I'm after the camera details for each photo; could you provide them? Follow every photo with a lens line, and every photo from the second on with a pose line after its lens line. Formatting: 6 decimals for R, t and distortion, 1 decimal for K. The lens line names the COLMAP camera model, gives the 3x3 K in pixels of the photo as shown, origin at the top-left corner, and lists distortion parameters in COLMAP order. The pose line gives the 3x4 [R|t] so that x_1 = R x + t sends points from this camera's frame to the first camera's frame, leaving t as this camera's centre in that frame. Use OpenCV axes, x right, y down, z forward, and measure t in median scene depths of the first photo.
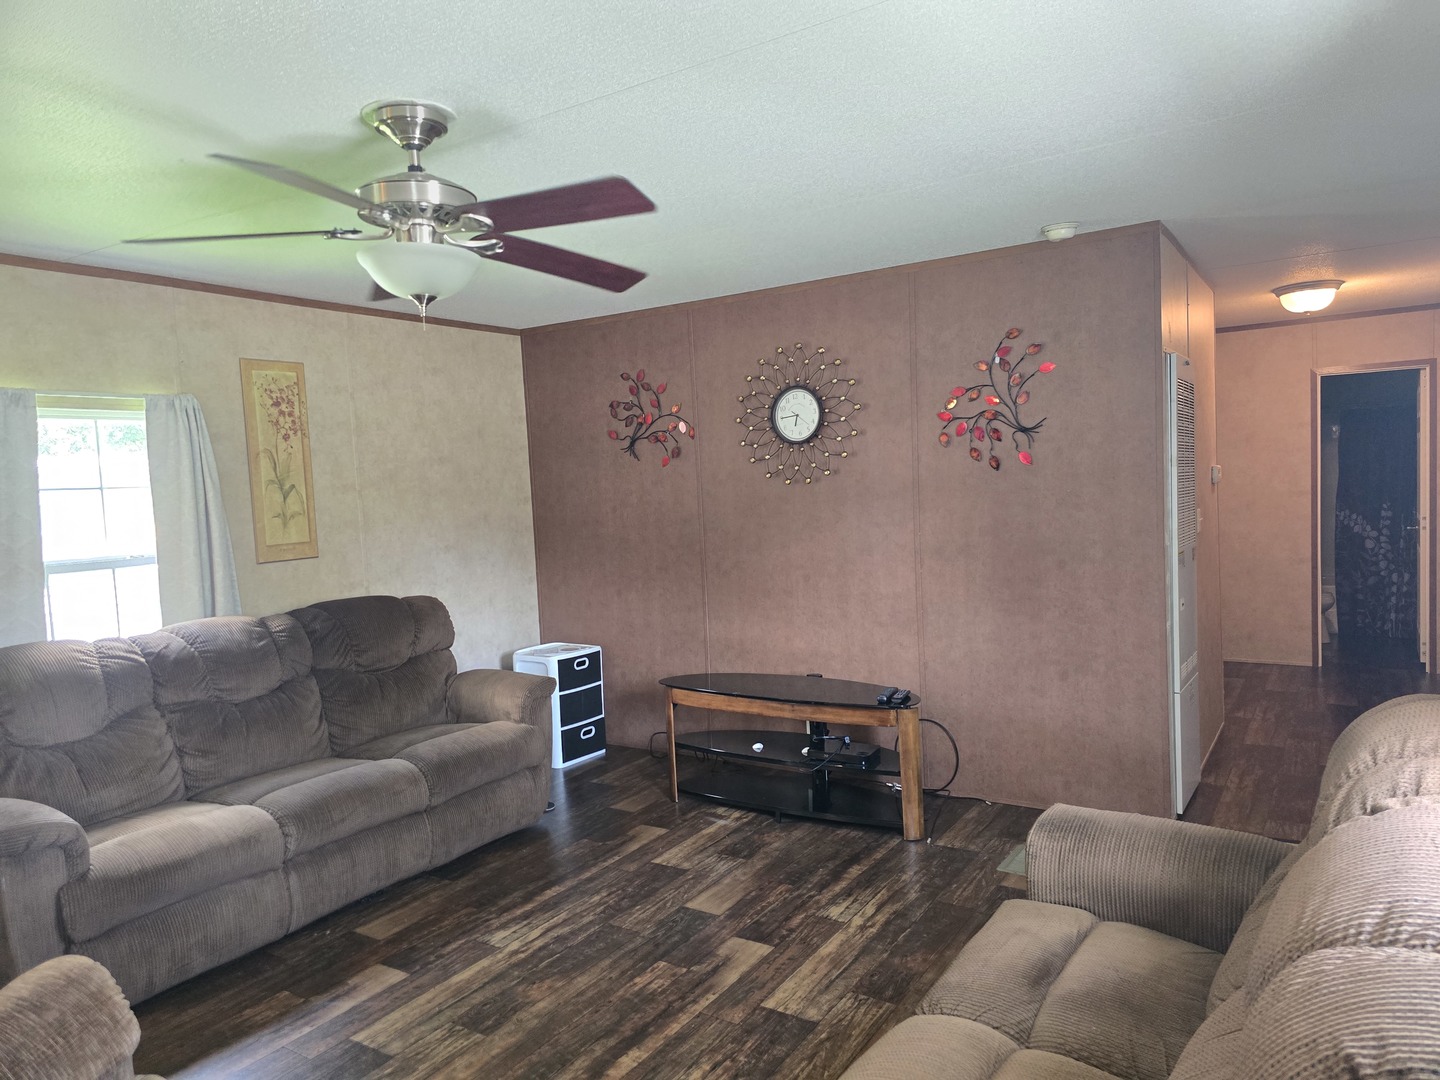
lens RADIAL K [[970.8, 0, 720.0], [0, 970.8, 540.0], [0, 0, 1]] dist [0.070278, -0.061505]
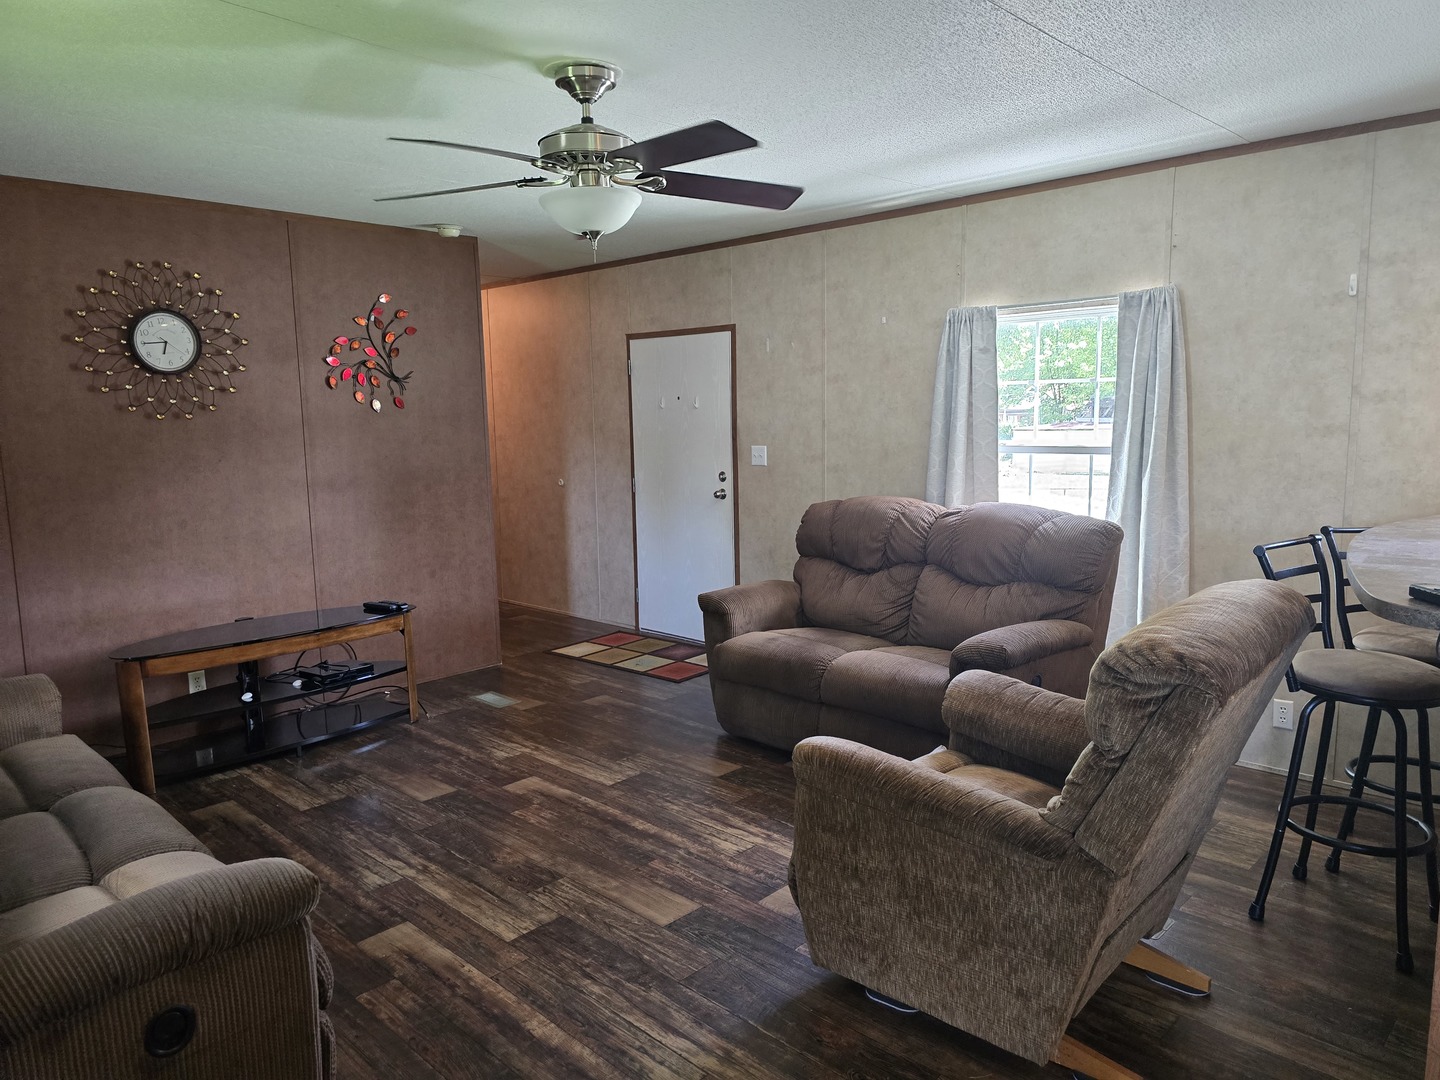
lens RADIAL K [[970.8, 0, 720.0], [0, 970.8, 540.0], [0, 0, 1]] dist [0.070278, -0.061505]
pose [[0.189687, -0.084589, 0.978194, -0.826223], [0.078301, 0.994412, 0.070808, 0.032271], [-0.978717, 0.063162, 0.195251, 0.375008]]
